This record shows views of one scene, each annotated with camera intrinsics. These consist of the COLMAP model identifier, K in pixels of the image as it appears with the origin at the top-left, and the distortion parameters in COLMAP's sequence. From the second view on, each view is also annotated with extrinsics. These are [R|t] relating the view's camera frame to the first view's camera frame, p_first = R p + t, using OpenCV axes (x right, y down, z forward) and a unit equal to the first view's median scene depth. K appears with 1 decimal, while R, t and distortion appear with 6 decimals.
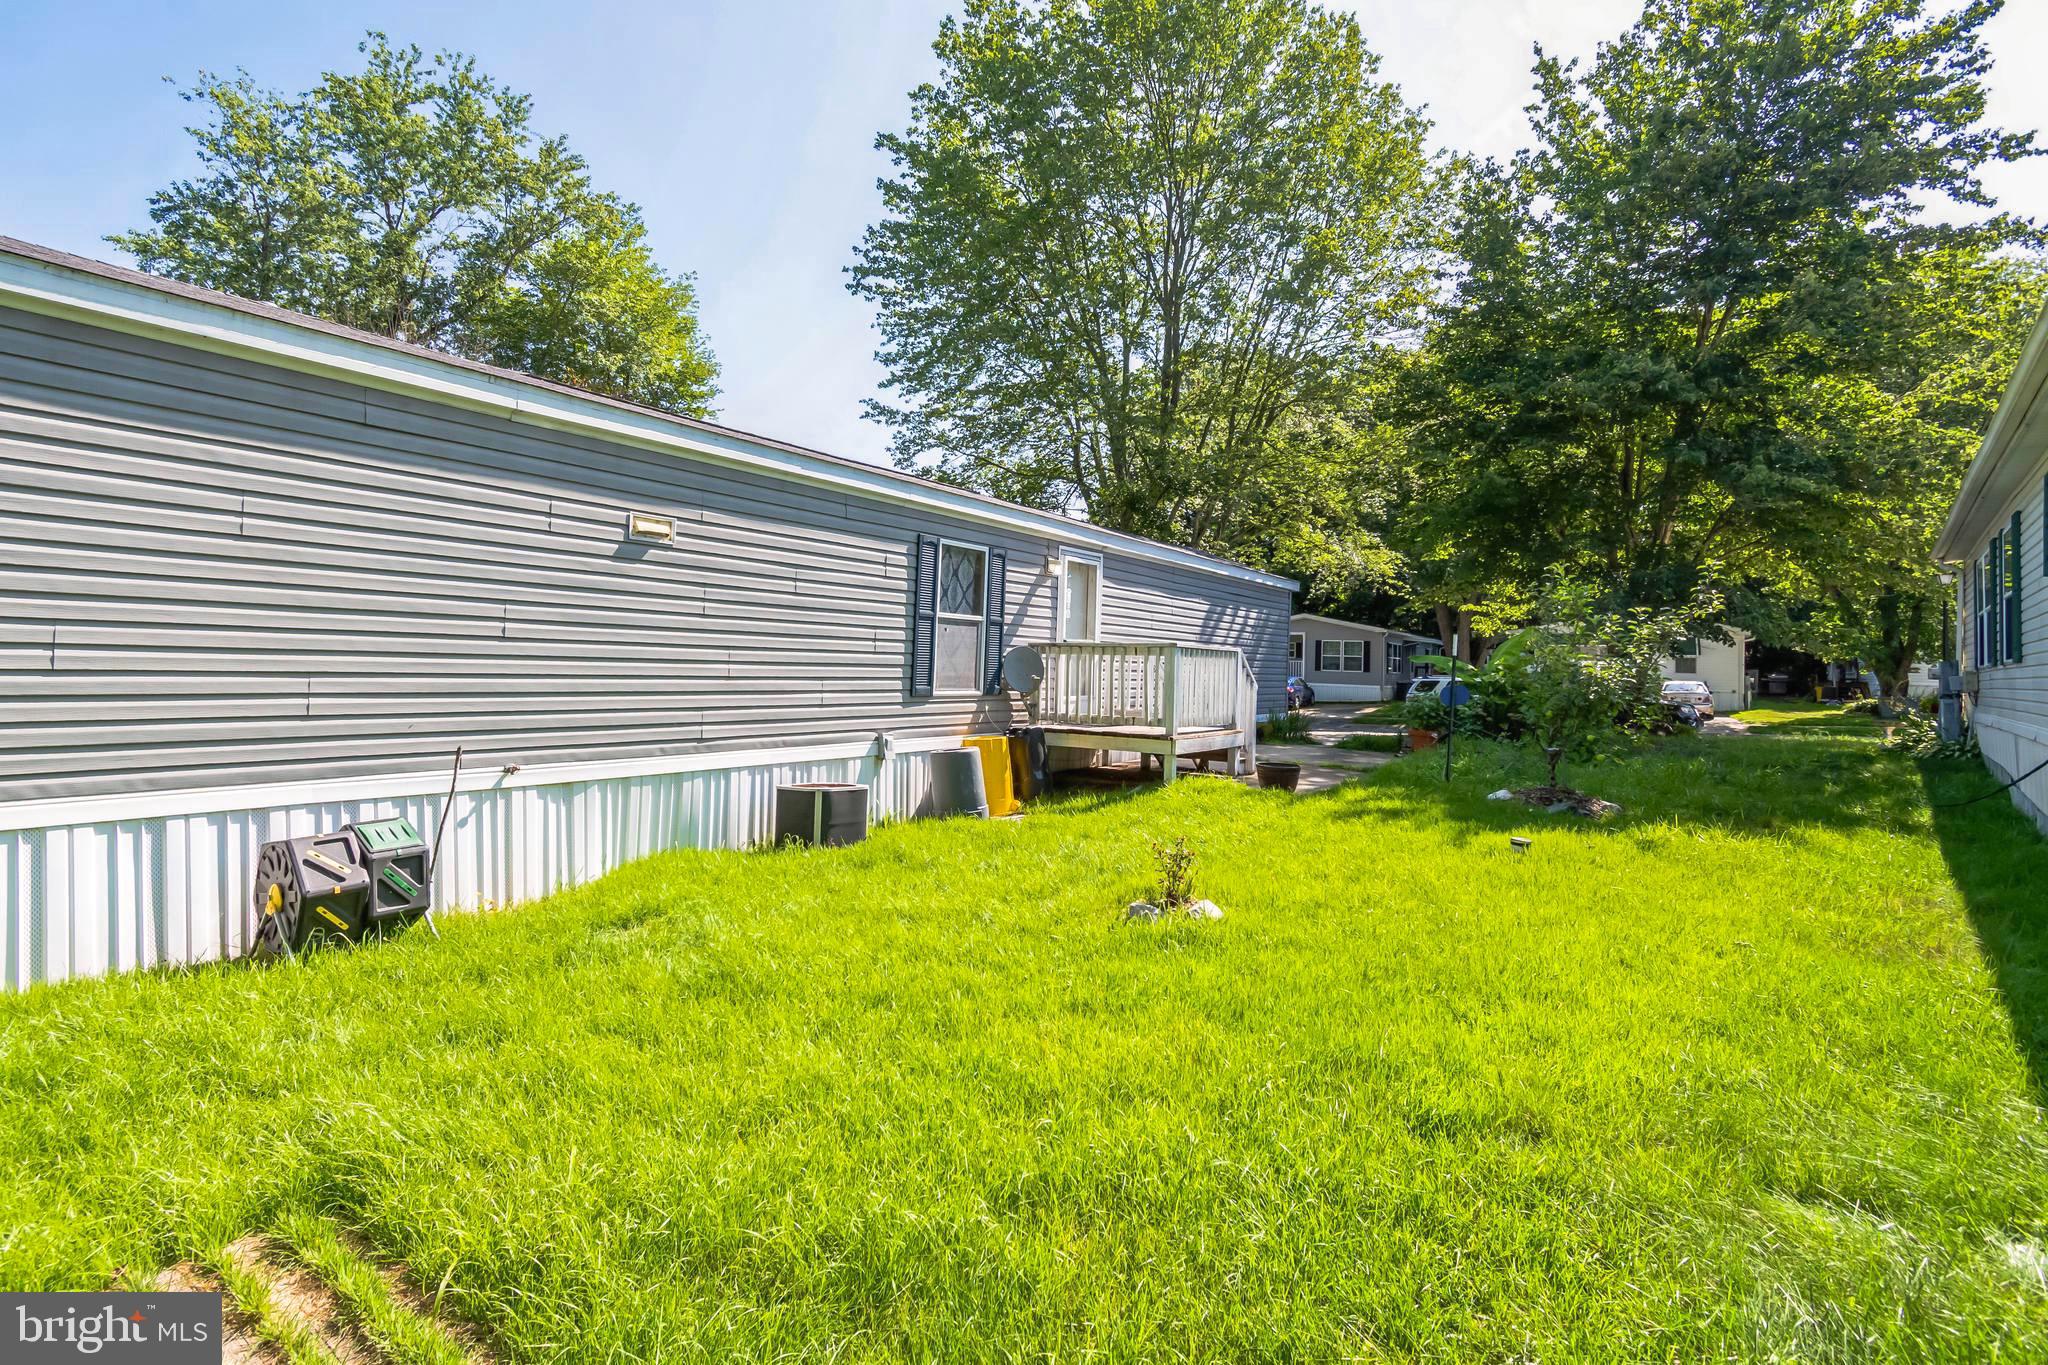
lens RADIAL K [[949.2, 0, 1050.6], [0, 949.2, 679.7], [0, 0, 1]] dist [-0.000751, -0.000346]
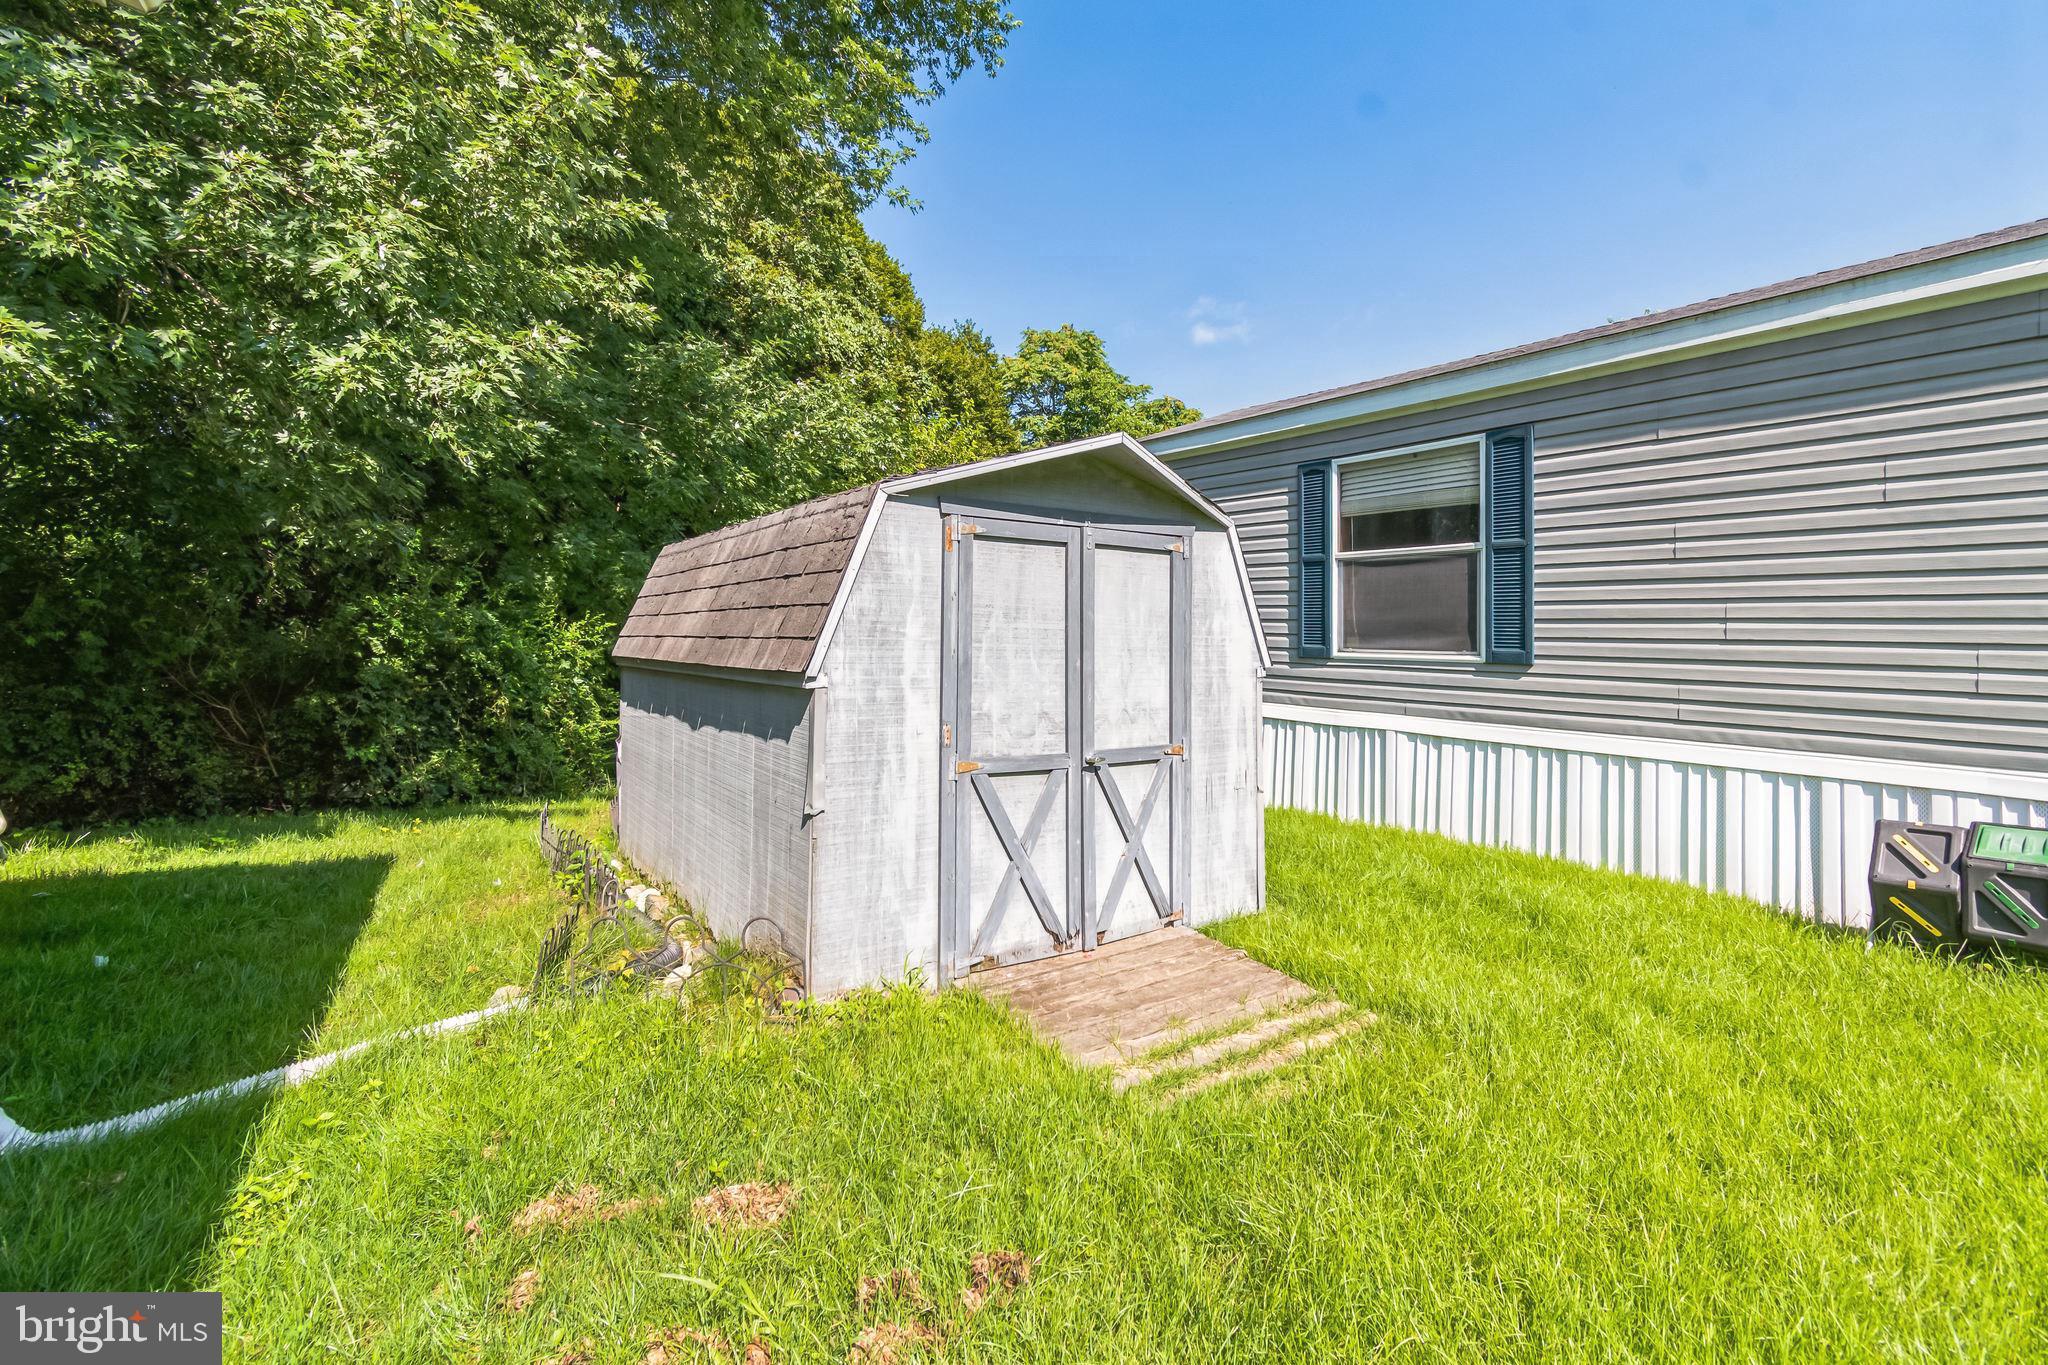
lens RADIAL K [[949.2, 0, 1050.6], [0, 949.2, 679.7], [0, 0, 1]] dist [-0.000751, -0.000346]
pose [[-0.330543, 0.036606, -0.943081, 0.369356], [-0.019551, 0.998768, 0.045620, 0.002288], [0.943588, 0.033518, -0.329420, 0.535076]]
